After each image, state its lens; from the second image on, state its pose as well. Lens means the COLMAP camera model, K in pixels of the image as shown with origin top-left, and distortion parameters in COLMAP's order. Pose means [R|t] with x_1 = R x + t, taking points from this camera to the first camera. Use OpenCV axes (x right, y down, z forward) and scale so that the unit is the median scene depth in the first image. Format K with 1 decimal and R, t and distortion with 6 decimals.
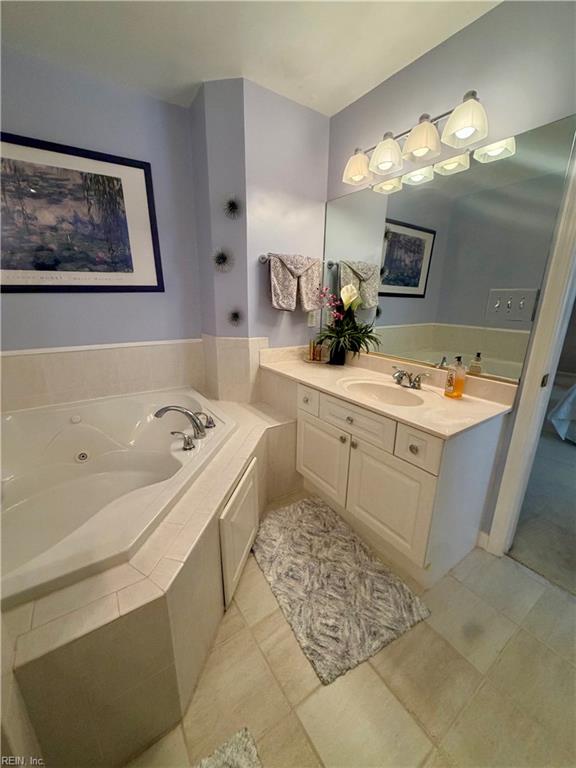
lens RADIAL K [[305.5, 0, 285.5], [0, 305.5, 381.4], [0, 0, 1]] dist [-0.003146, 0.000479]
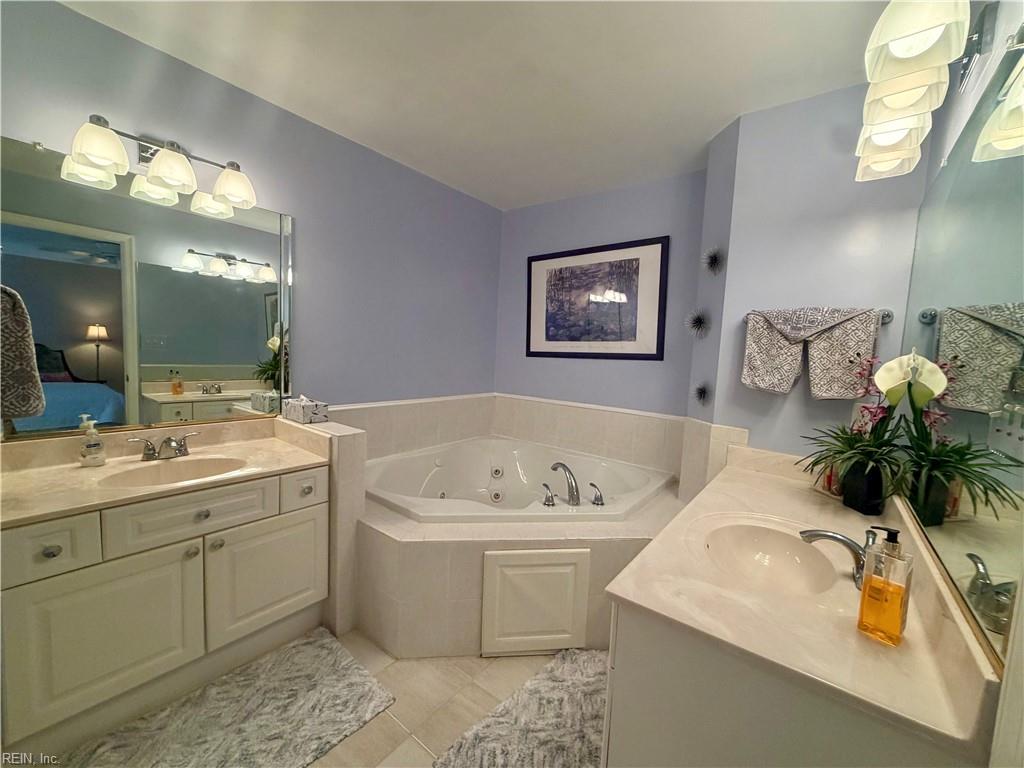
lens RADIAL K [[407.3, 0, 511.4], [0, 407.3, 382.4], [0, 0, 1]] dist [-0.003146, 0.000479]
pose [[0.303756, 0.073454, -0.949914, 0.739754], [-0.302539, 0.952858, -0.023062, -0.082145], [0.903439, 0.294391, 0.311659, 0.286062]]
